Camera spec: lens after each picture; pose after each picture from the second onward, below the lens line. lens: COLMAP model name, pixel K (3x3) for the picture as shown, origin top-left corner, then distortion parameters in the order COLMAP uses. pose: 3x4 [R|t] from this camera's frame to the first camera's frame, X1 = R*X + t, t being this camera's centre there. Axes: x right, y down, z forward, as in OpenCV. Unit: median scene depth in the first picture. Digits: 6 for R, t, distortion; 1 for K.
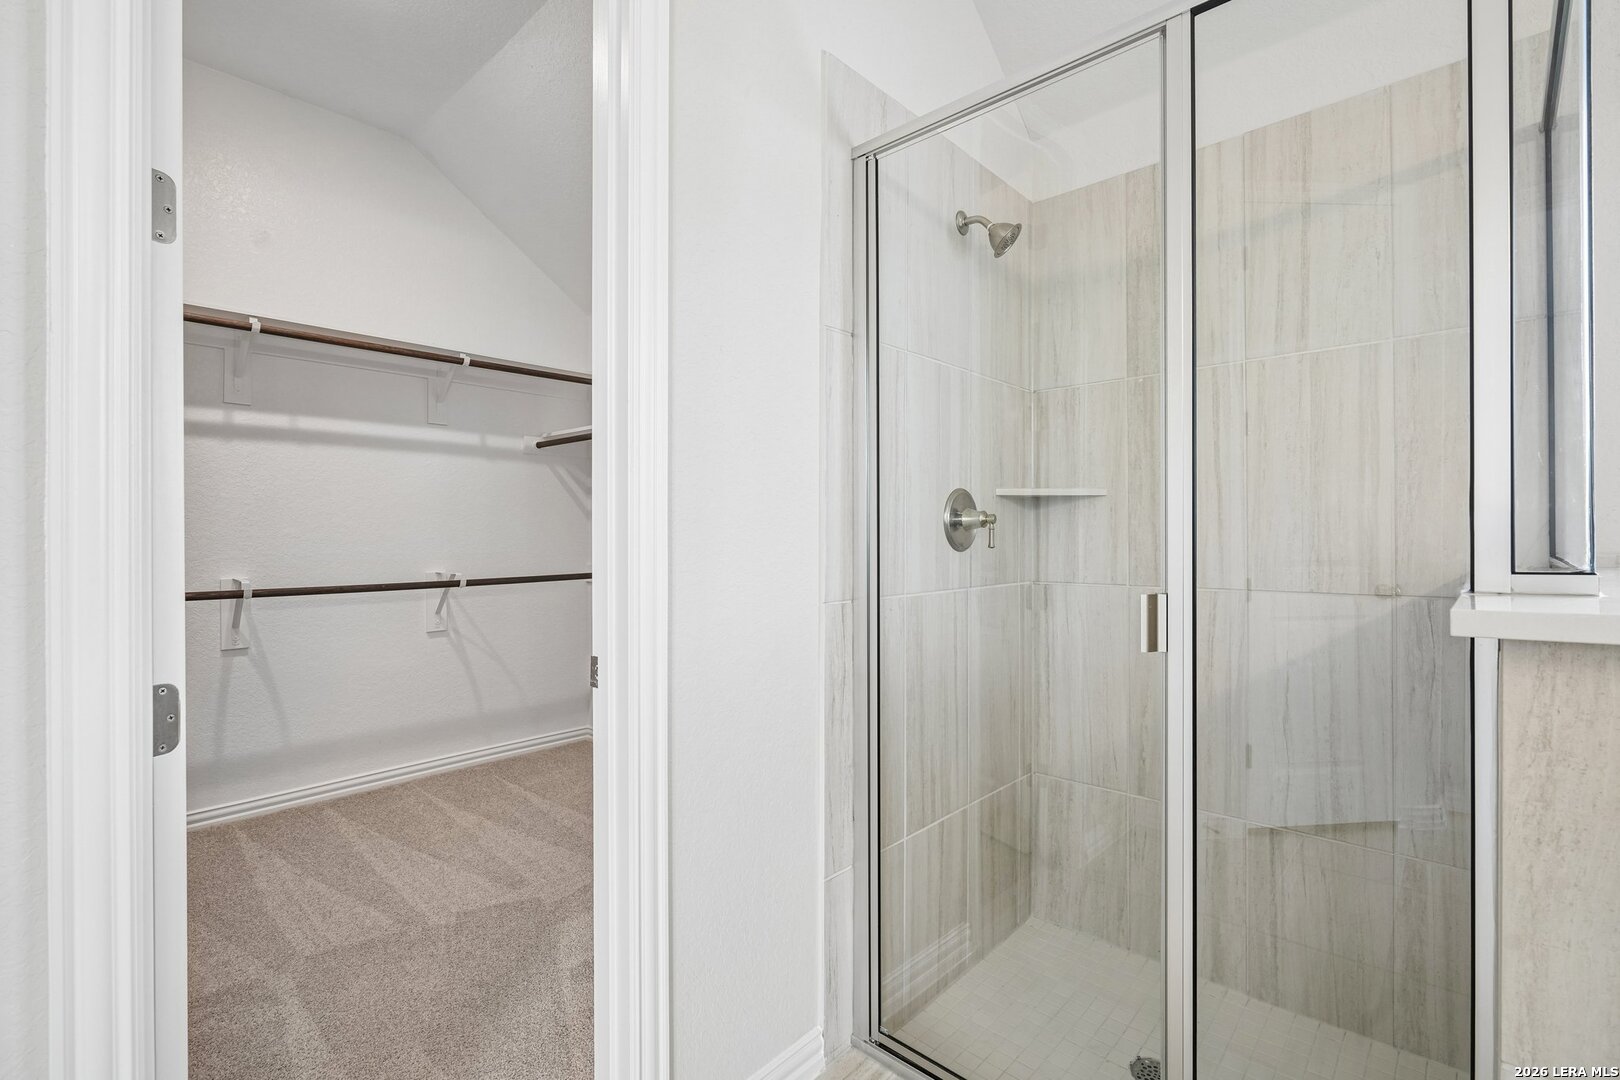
lens RADIAL K [[738.0, 0, 809.1], [0, 738.0, 538.0], [0, 0, 1]] dist [-0.004279, 0.000851]
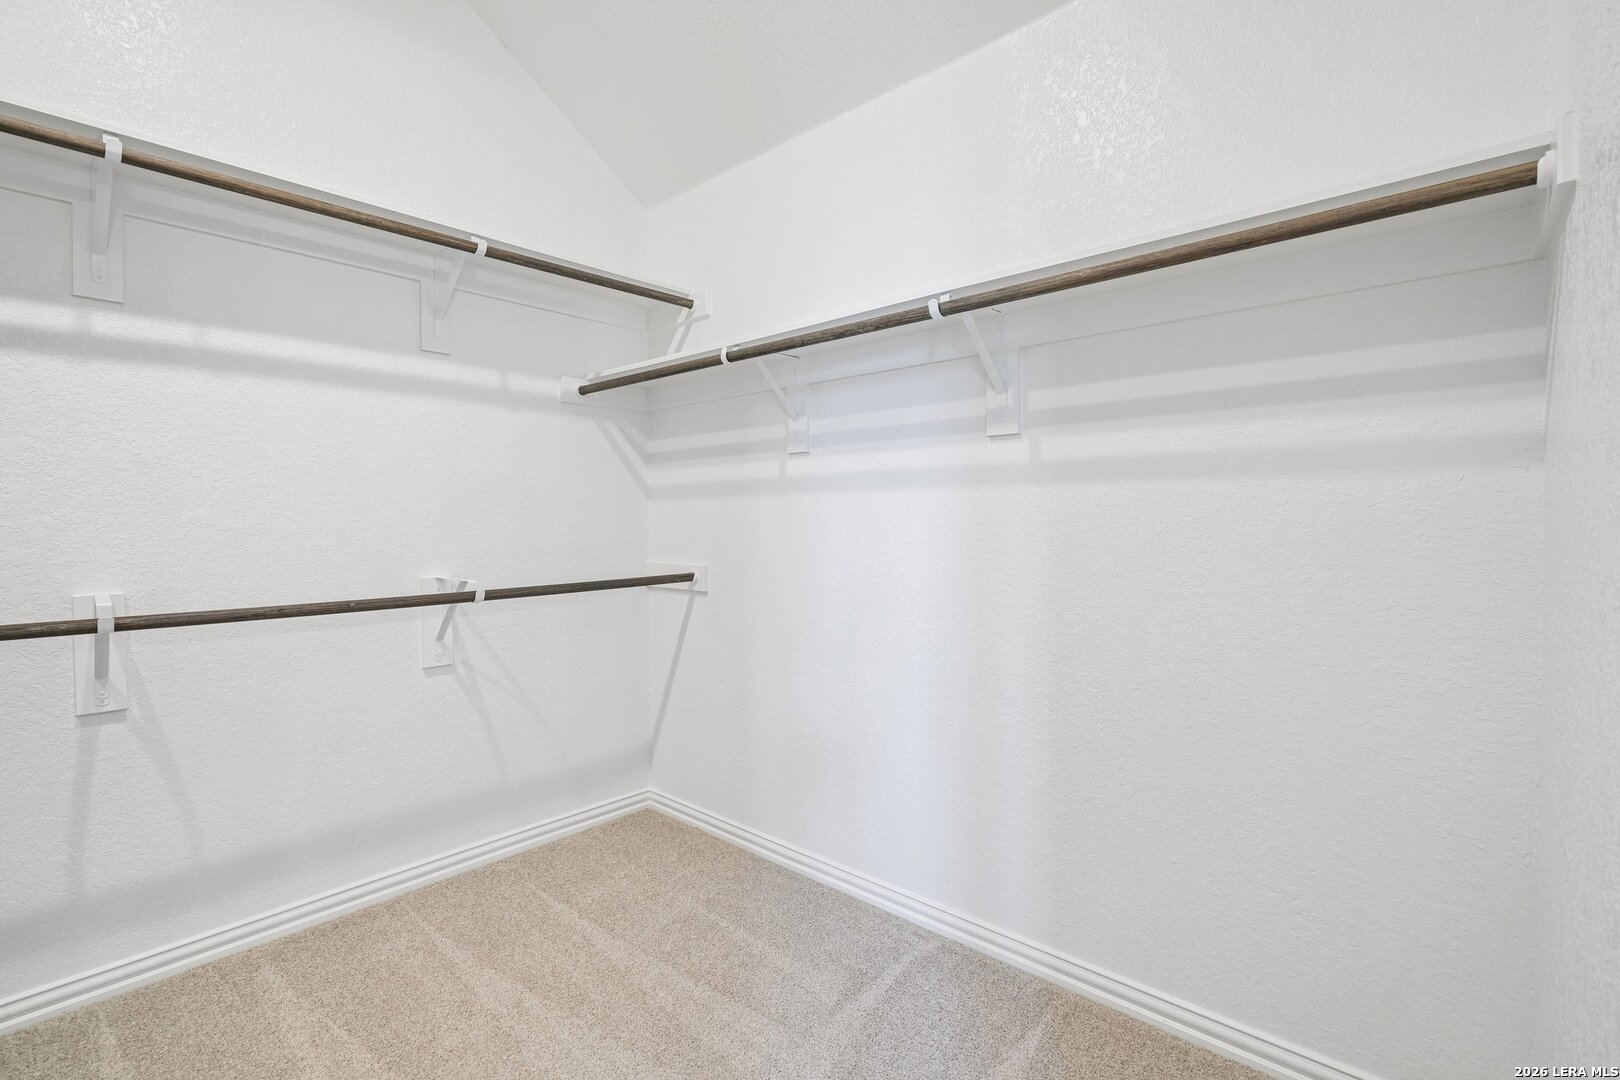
lens RADIAL K [[738.0, 0, 811.0], [0, 738.0, 536.8], [0, 0, 1]] dist [-0.004279, 0.000851]
pose [[0.999885, -0.002758, 0.014886, -0.190840], [0.002509, 0.999857, 0.016742, -0.000385], [-0.014930, -0.016702, 0.999749, 0.355814]]
